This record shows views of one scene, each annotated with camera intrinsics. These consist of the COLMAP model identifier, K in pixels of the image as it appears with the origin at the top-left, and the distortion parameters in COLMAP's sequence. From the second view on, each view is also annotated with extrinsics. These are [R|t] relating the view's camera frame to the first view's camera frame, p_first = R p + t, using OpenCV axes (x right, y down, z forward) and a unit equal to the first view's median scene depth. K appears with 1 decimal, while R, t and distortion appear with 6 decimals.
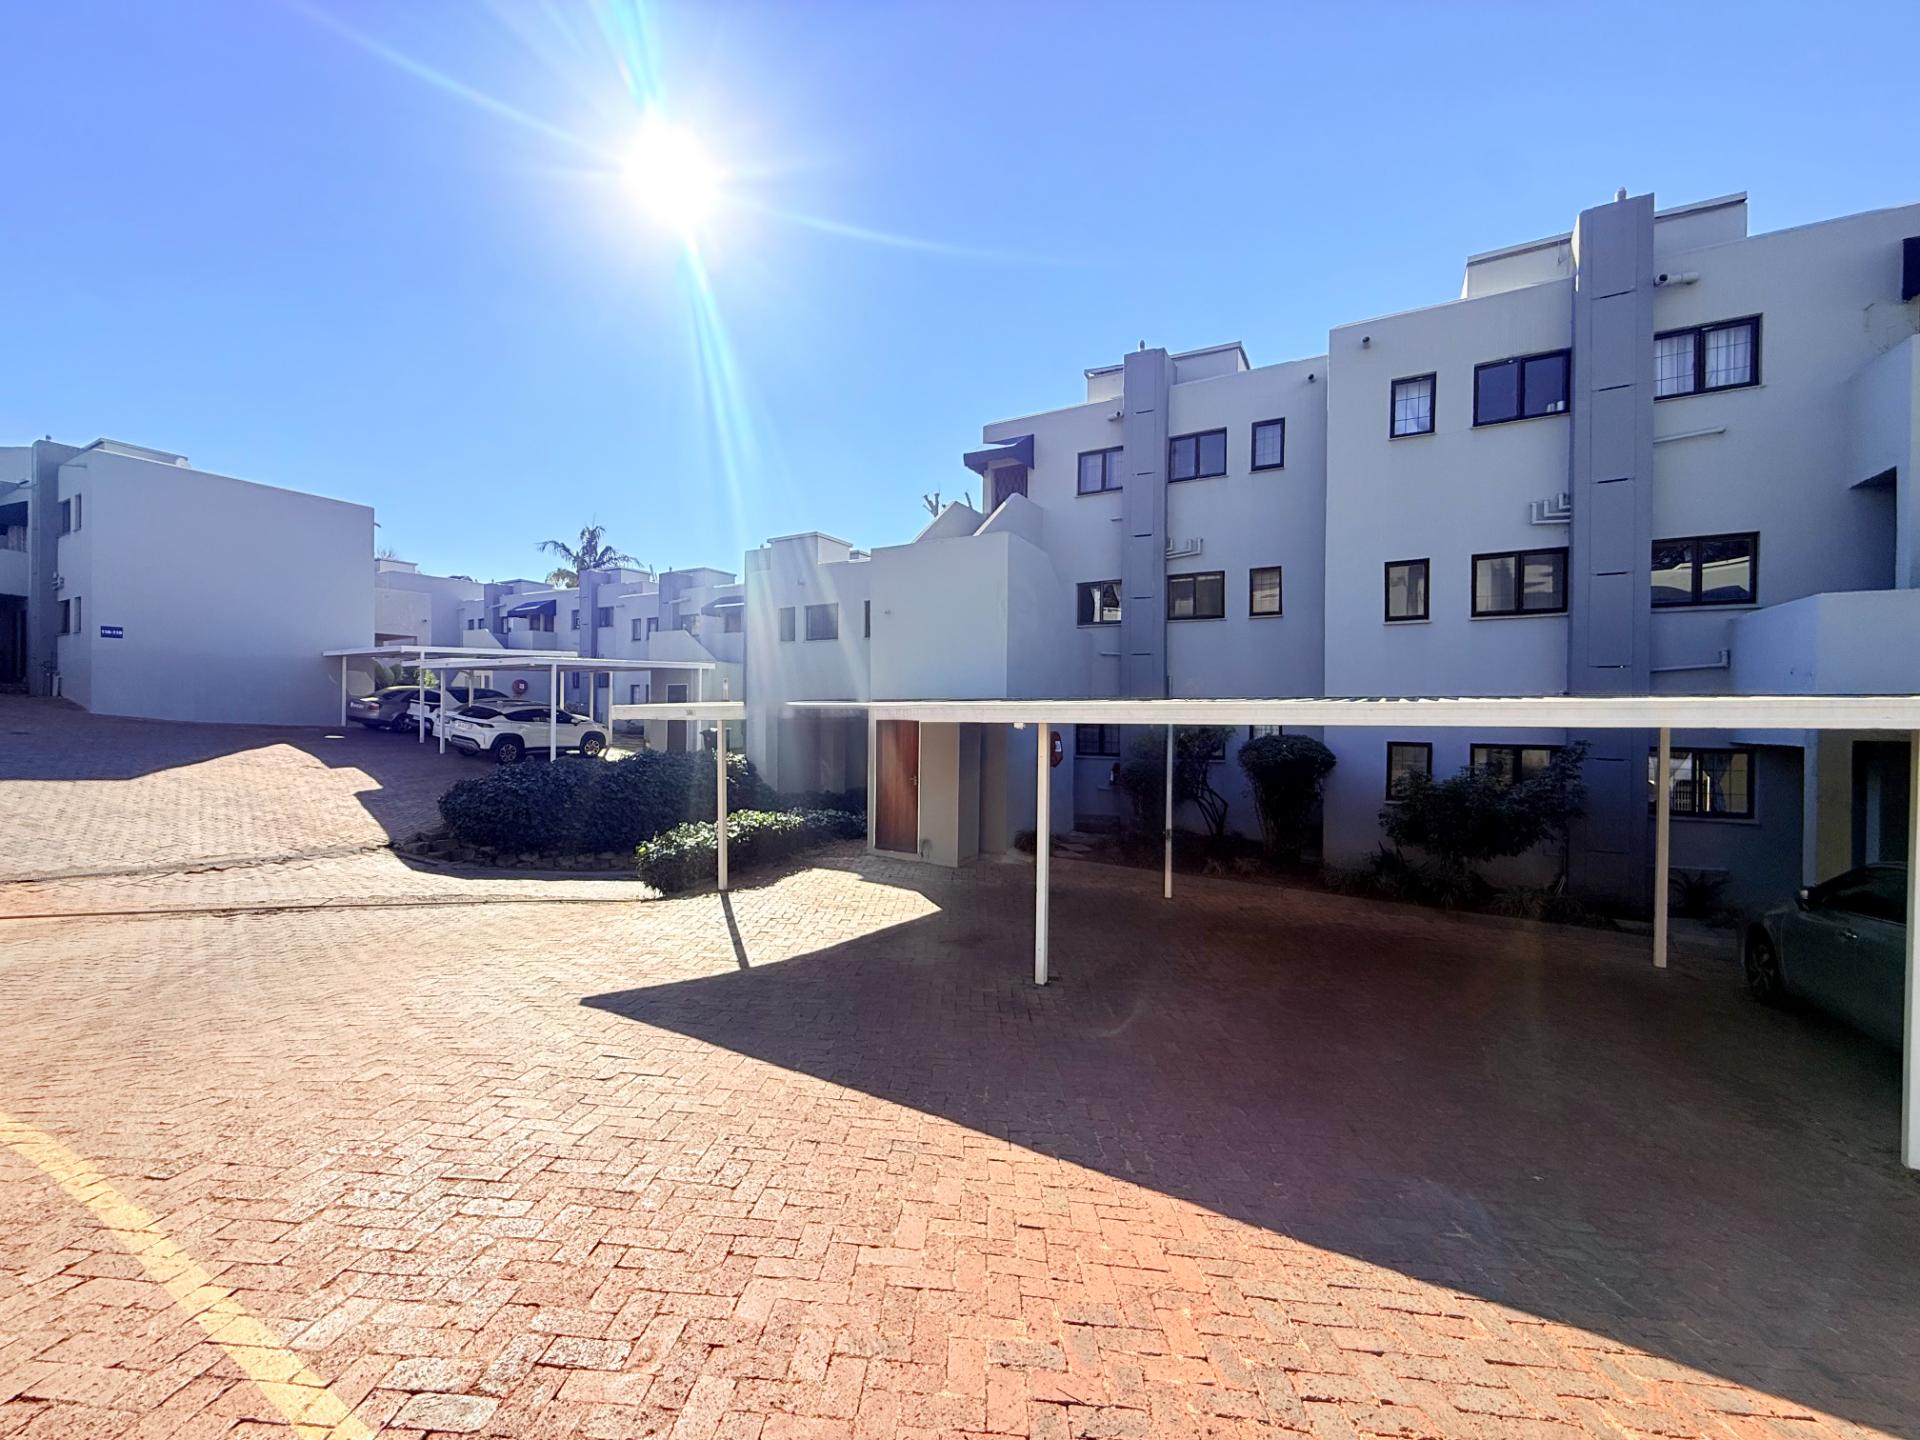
lens RADIAL K [[766.9, 0, 957.5], [0, 766.9, 718.9], [0, 0, 1]] dist [0.000953, 0.000173]
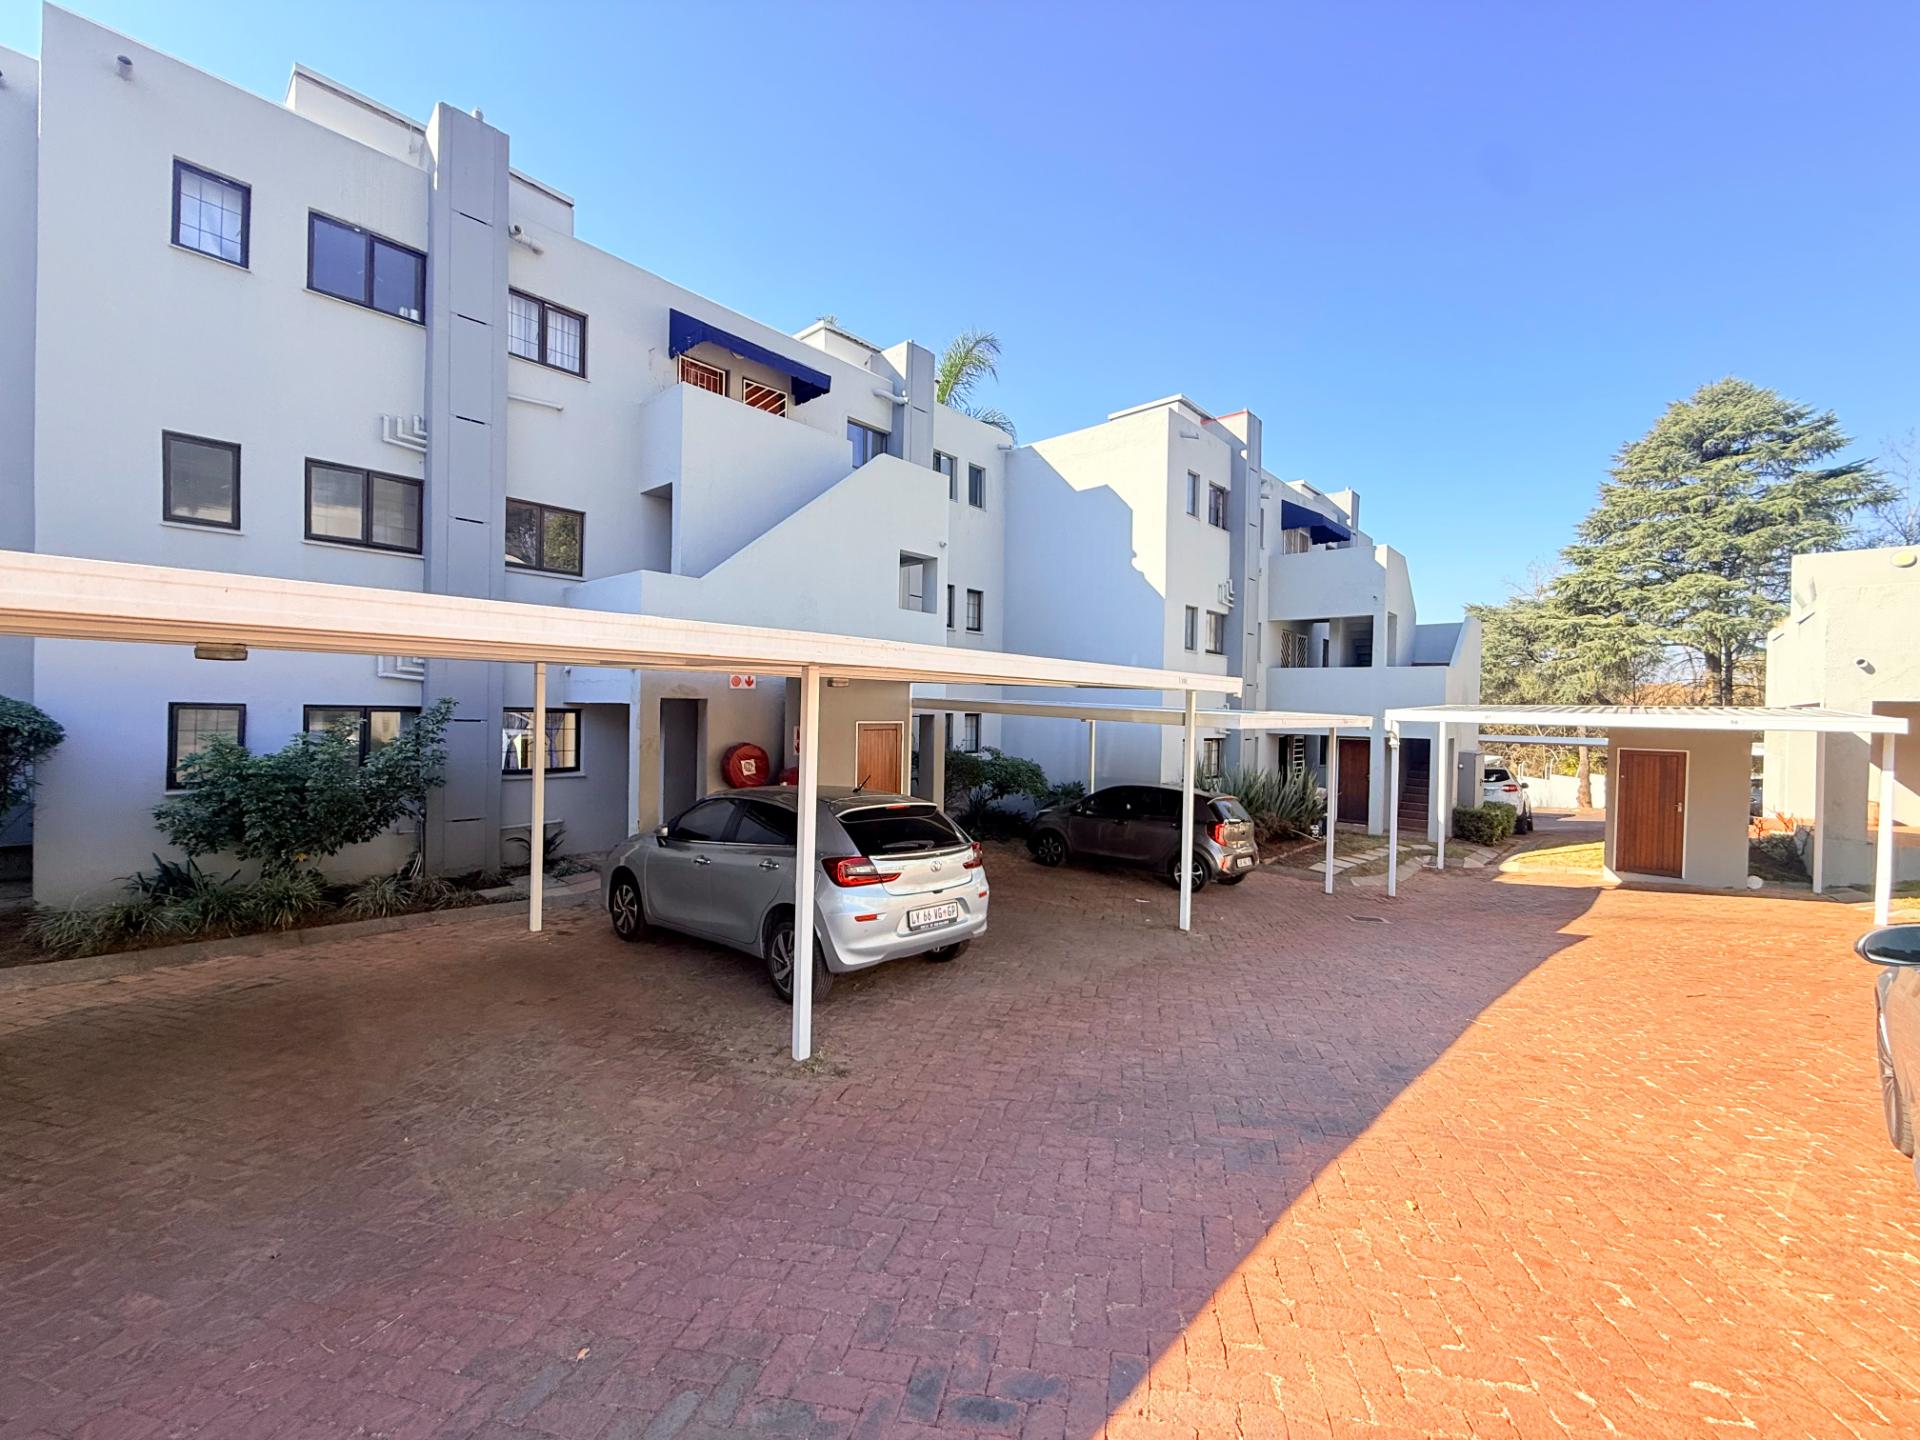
lens RADIAL K [[766.9, 0, 954.1], [0, 766.9, 716.5], [0, 0, 1]] dist [0.000953, 0.000173]
pose [[0.233954, -0.013183, 0.972158, 0.083085], [-0.013187, 0.999773, 0.016731, 0.024466], [-0.972158, -0.016734, 0.233727, 0.207467]]
